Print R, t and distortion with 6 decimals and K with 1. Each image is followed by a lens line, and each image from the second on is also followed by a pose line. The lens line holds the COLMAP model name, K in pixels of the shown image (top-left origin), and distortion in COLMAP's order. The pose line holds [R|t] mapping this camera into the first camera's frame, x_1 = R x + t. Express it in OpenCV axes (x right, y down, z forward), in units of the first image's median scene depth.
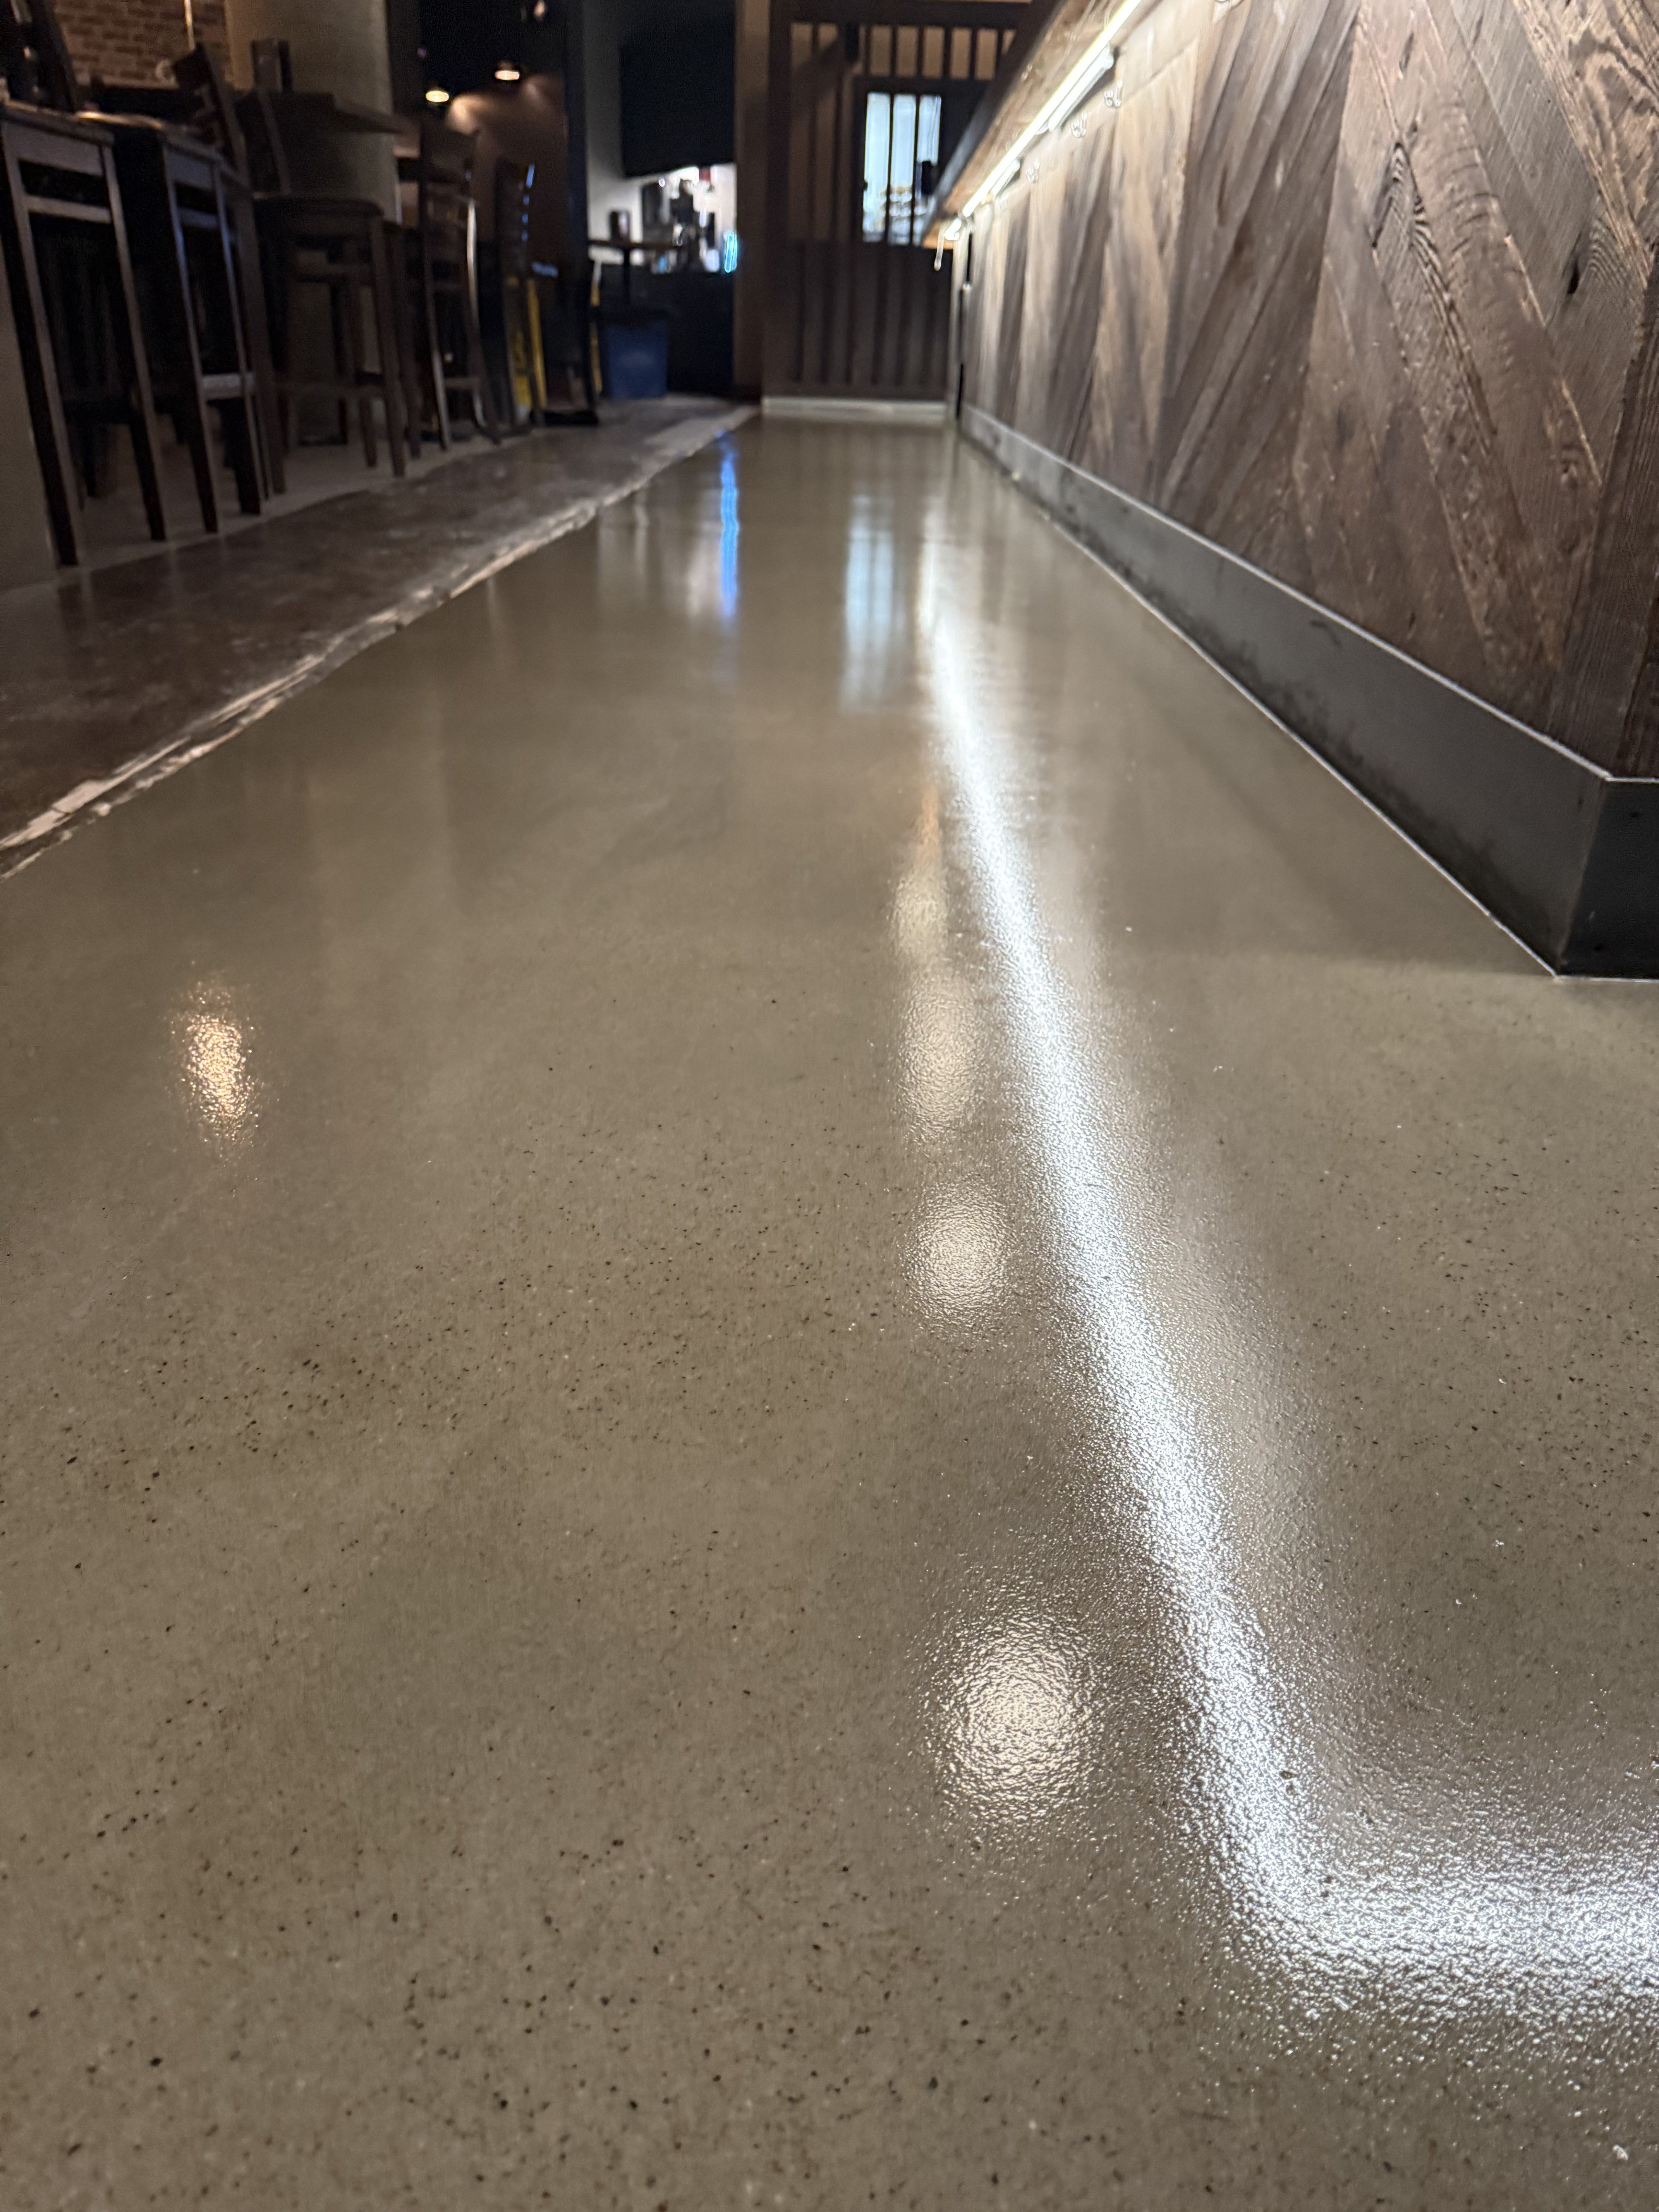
lens RADIAL K [[1549.5, 0, 829.5], [0, 1549.5, 1106.0], [0, 0, 1]] dist [0.072630, -0.113675]
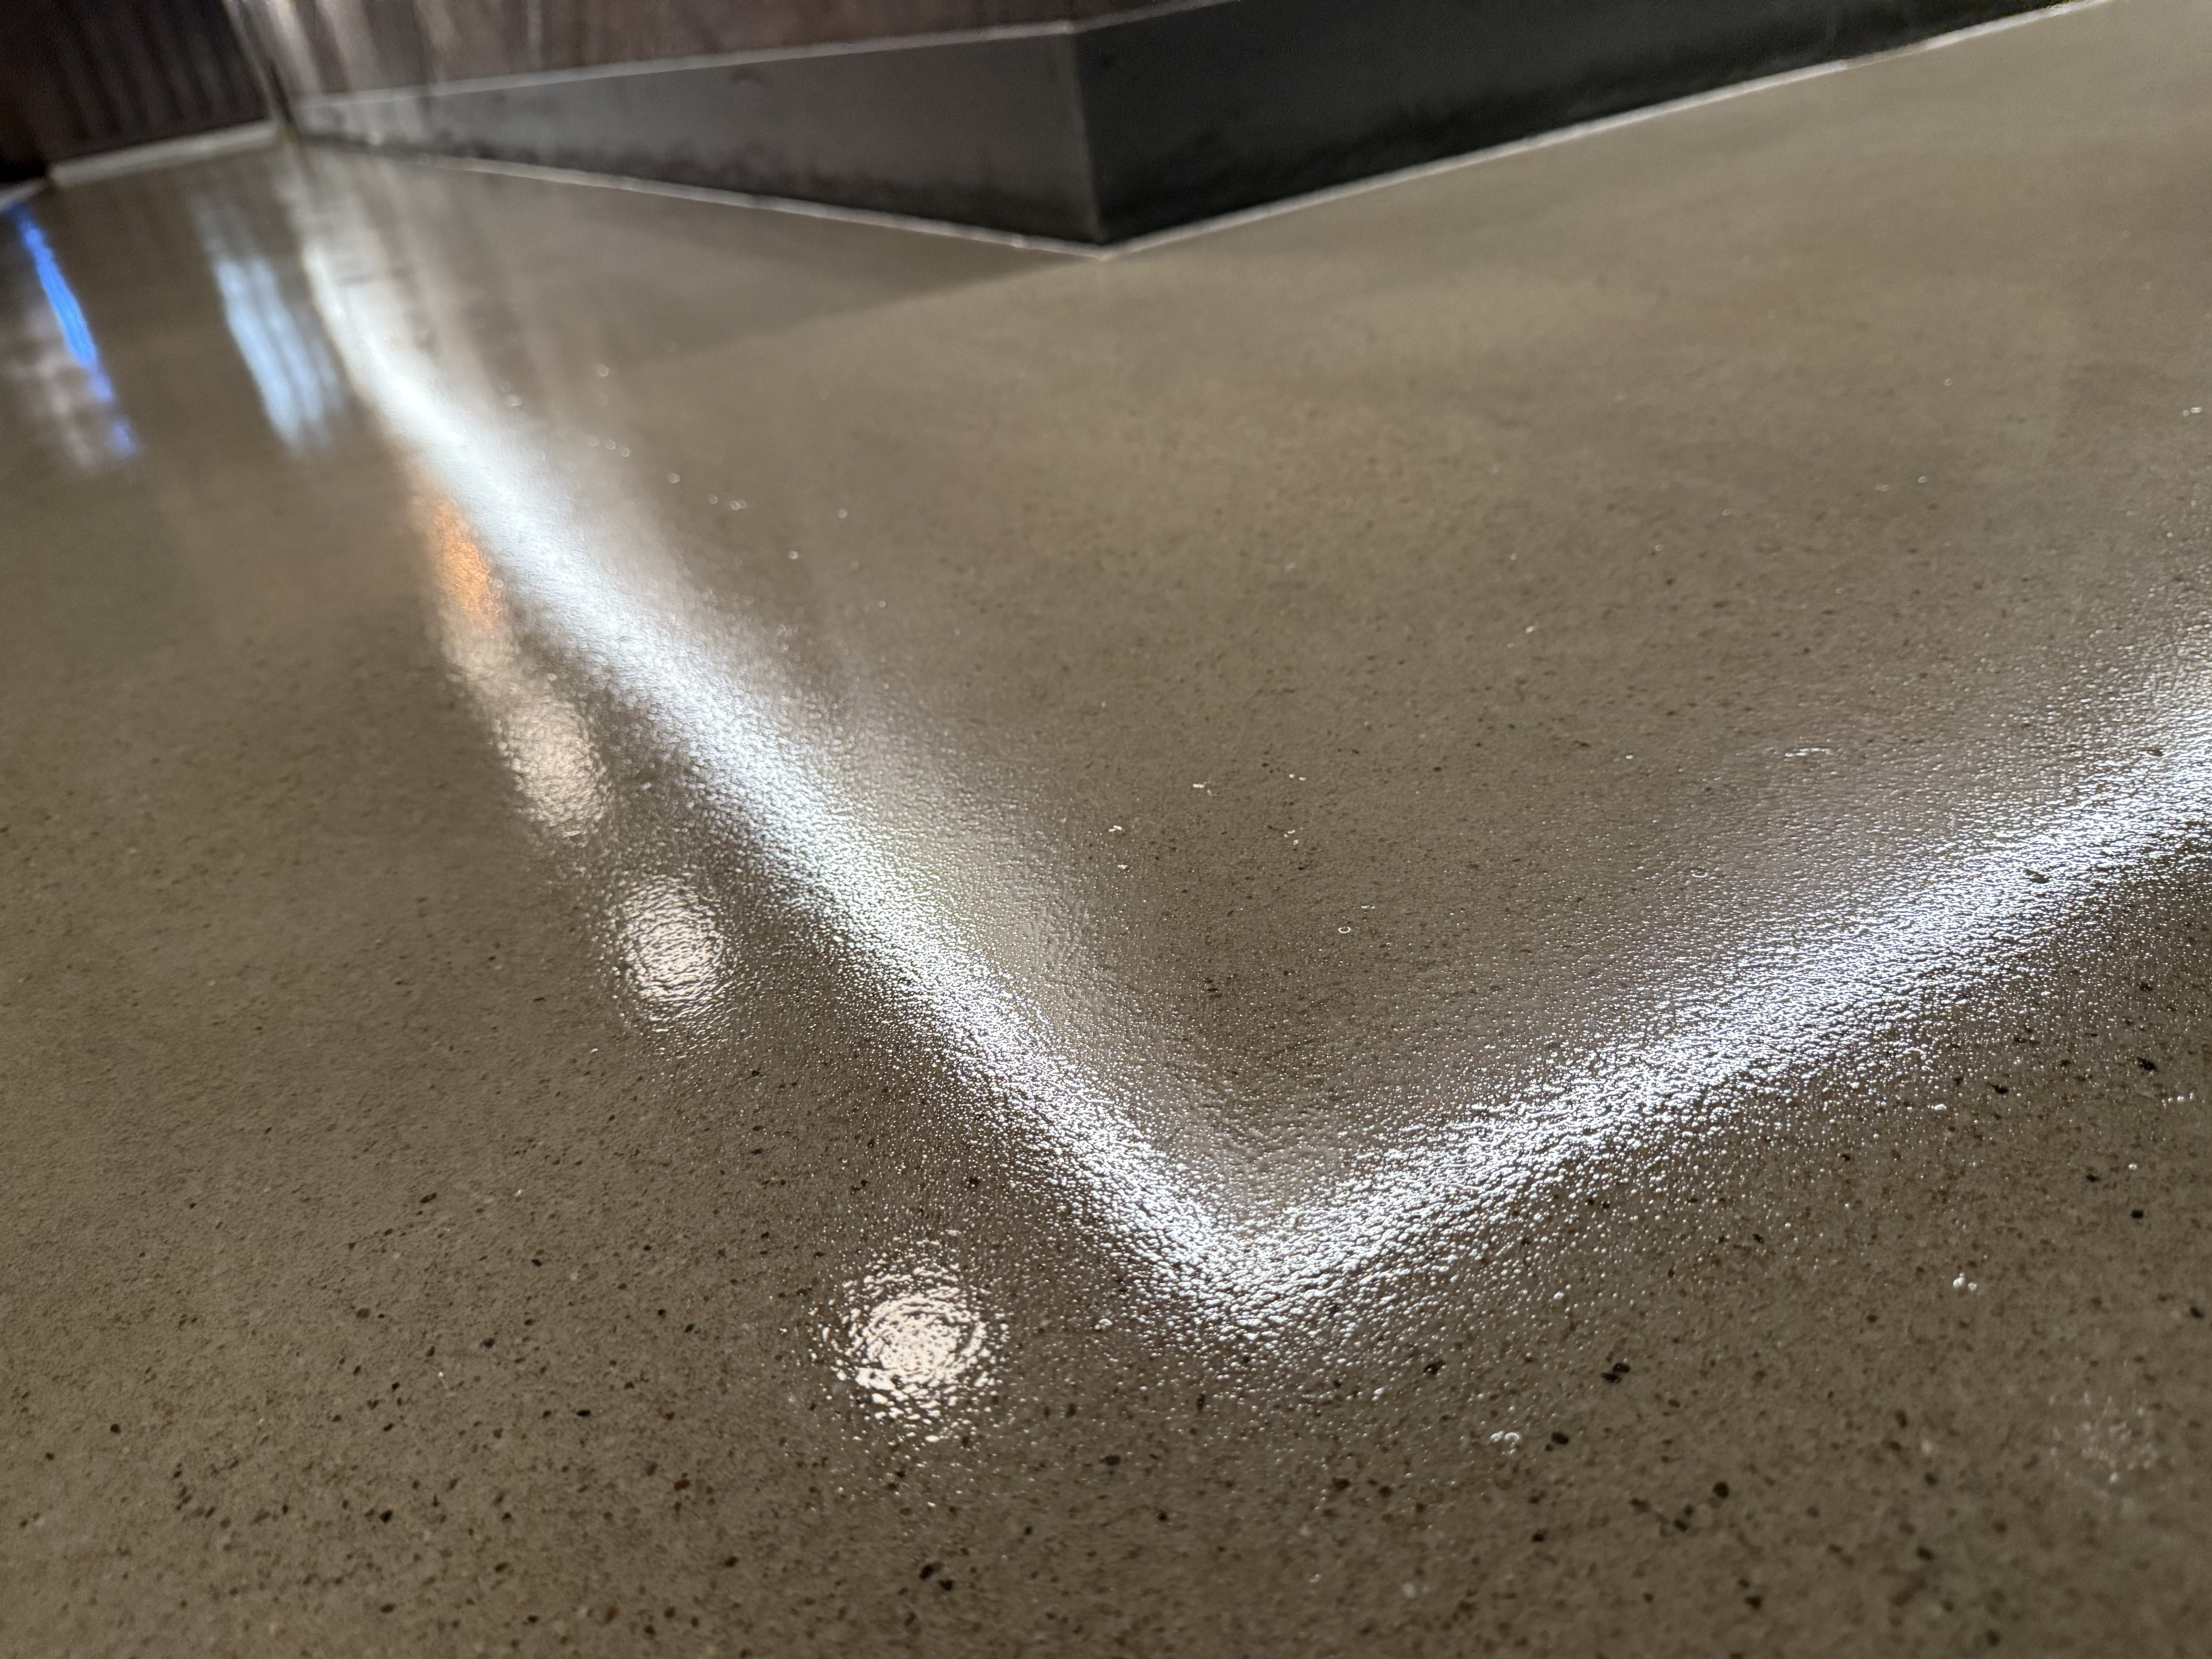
lens RADIAL K [[1588.6, 0, 1106.0], [0, 1588.6, 829.5], [0, 0, 1]] dist [-0.025400, -0.000134]
pose [[0.846589, -0.390770, 0.361366, -0.027584], [0.382678, 0.918774, 0.097017, 0.142341], [-0.369925, 0.056153, 0.927363, 0.095721]]
